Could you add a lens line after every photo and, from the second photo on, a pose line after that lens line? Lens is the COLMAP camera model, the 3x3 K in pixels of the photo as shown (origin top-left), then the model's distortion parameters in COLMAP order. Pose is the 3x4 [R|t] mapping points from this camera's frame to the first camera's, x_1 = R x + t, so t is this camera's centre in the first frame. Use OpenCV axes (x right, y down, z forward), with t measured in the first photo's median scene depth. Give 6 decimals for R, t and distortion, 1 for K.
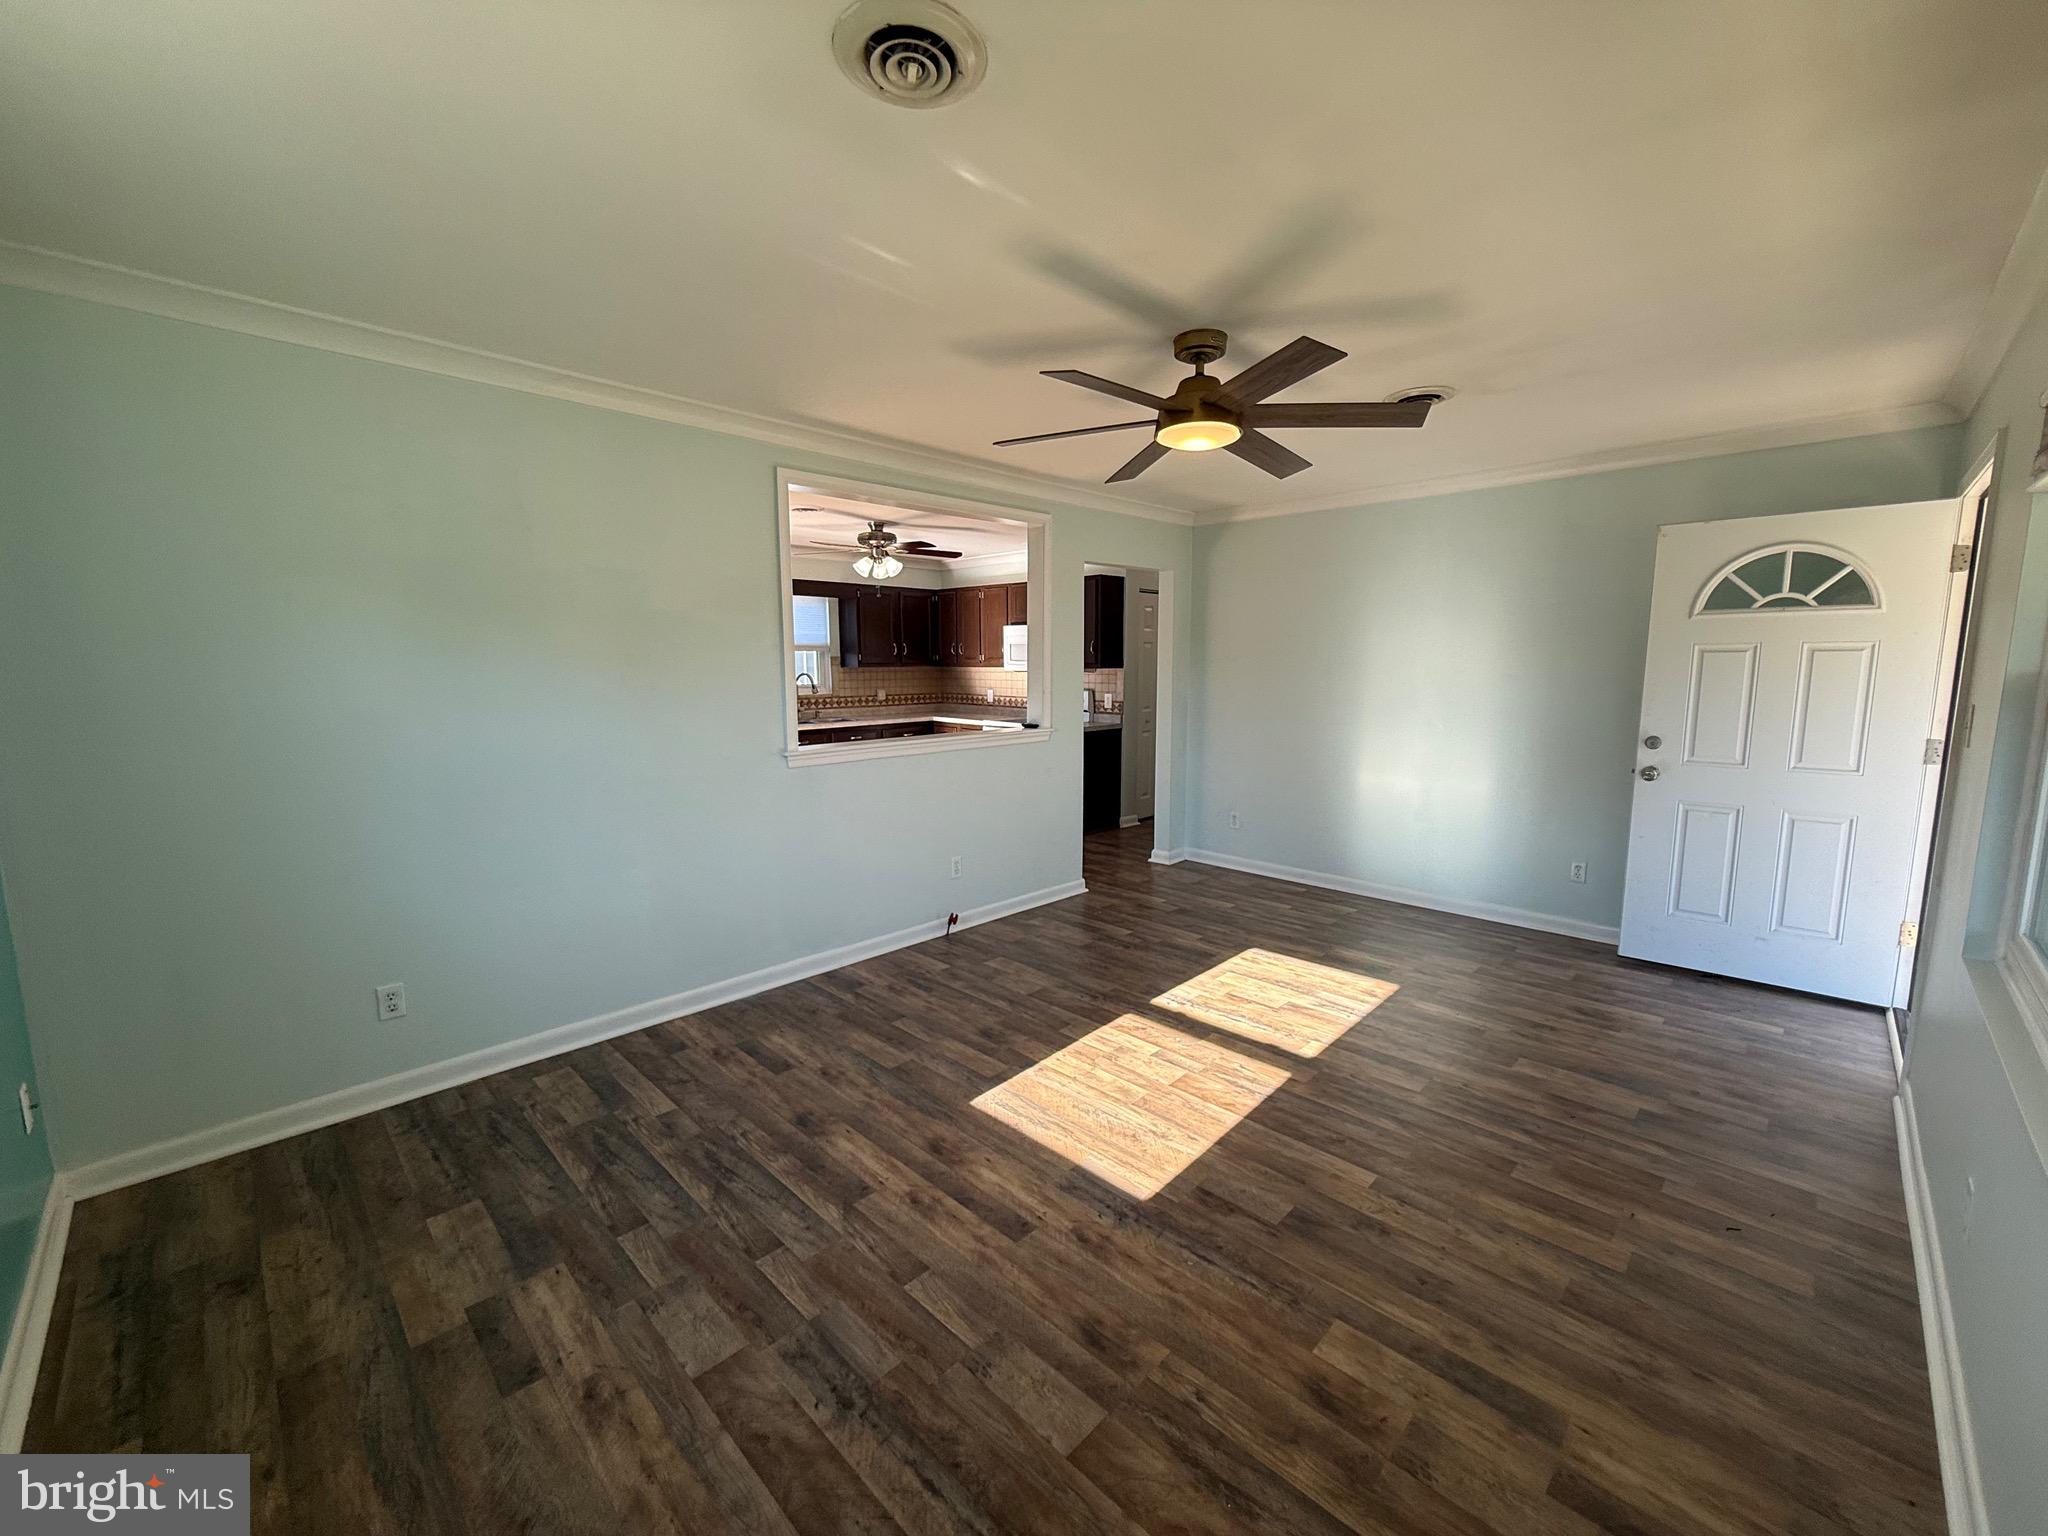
lens RADIAL K [[812.9, 0, 1031.5], [0, 812.9, 753.5], [0, 0, 1]] dist [-0.003094, 0.000499]
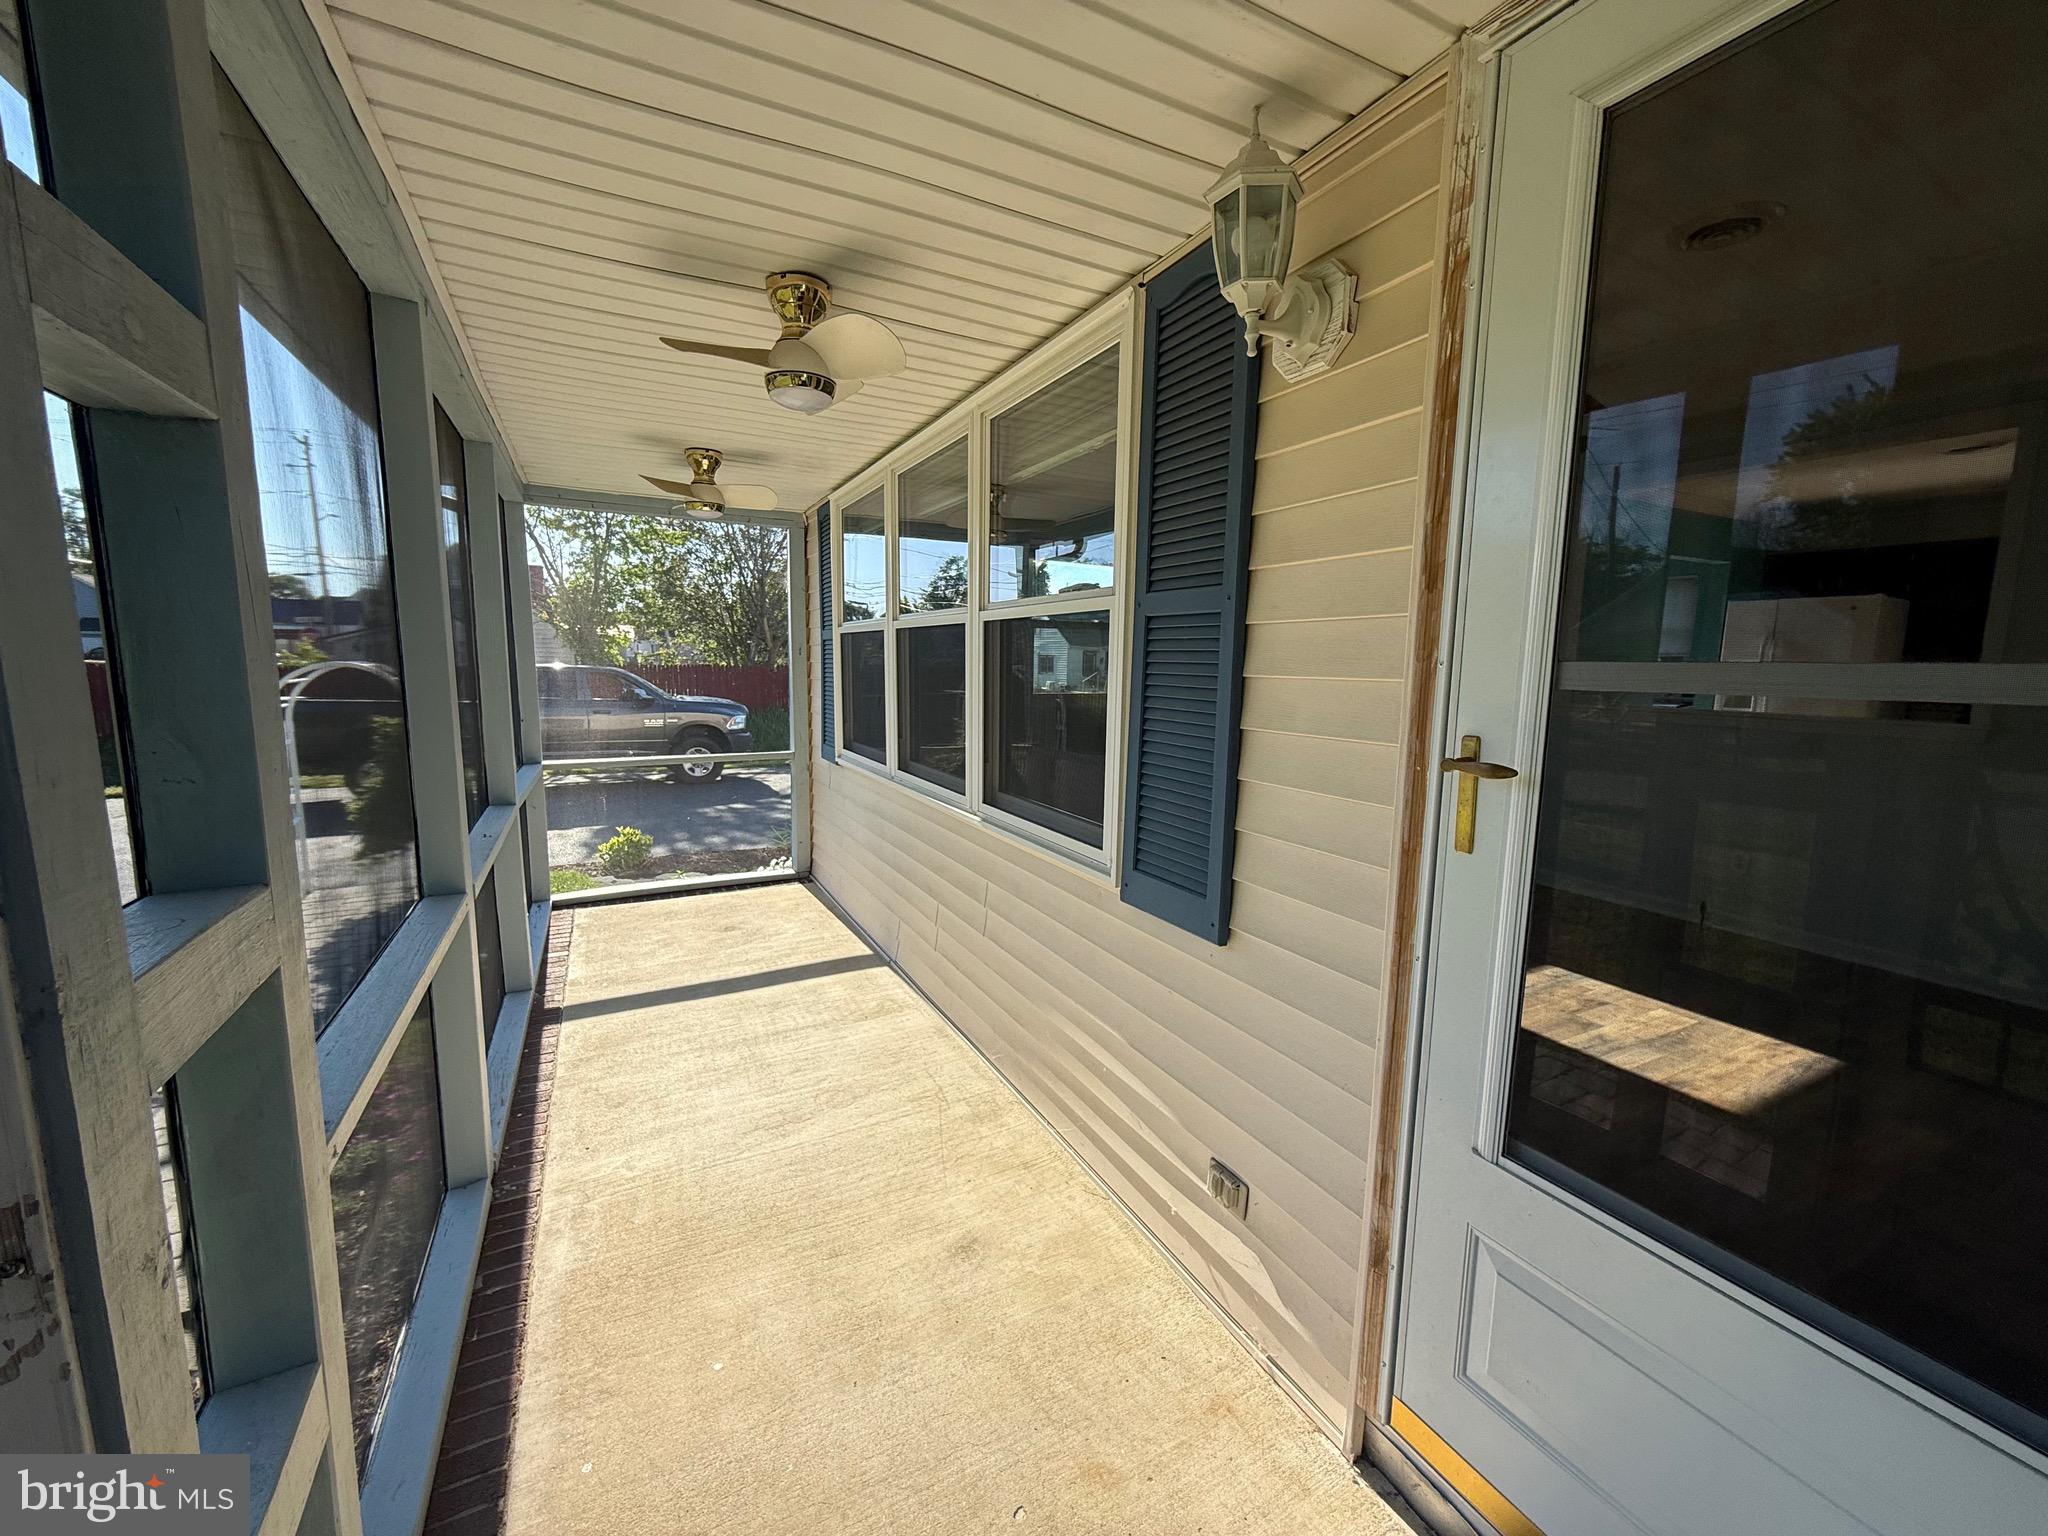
lens RADIAL K [[812.9, 0, 1028.8], [0, 812.9, 767.6], [0, 0, 1]] dist [-0.003094, 0.000499]
pose [[-0.317706, 0.119464, -0.940633, 1.263355], [-0.118277, 0.979290, 0.164322, -0.018650], [0.940783, 0.163461, -0.296997, 0.660589]]
